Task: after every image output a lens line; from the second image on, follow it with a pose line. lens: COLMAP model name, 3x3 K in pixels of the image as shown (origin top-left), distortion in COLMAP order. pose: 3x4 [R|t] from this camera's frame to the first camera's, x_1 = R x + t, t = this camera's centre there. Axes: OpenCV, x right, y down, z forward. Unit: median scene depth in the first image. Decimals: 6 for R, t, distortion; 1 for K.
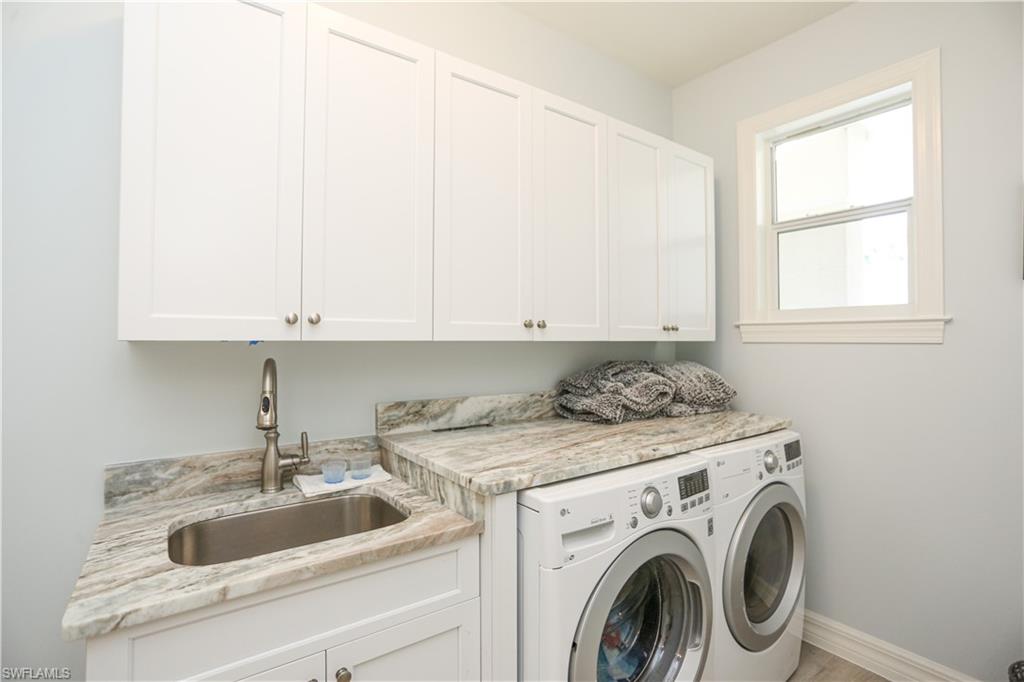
lens RADIAL K [[493.4, 0, 509.8], [0, 493.4, 333.5], [0, 0, 1]] dist [-0.064587, 0.034538]
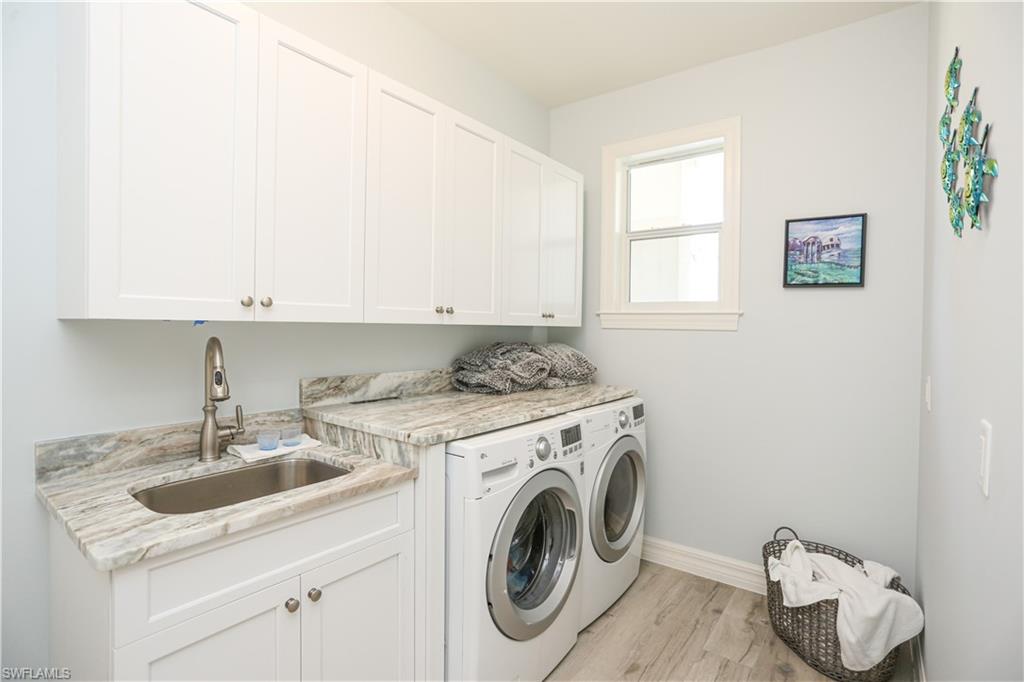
lens RADIAL K [[493.4, 0, 509.8], [0, 493.4, 333.5], [0, 0, 1]] dist [-0.064587, 0.034538]
pose [[0.960318, 0.009025, 0.278761, -0.146291], [-0.017852, 0.999416, 0.029144, -0.000111], [-0.278335, -0.032964, 0.959918, -0.205506]]
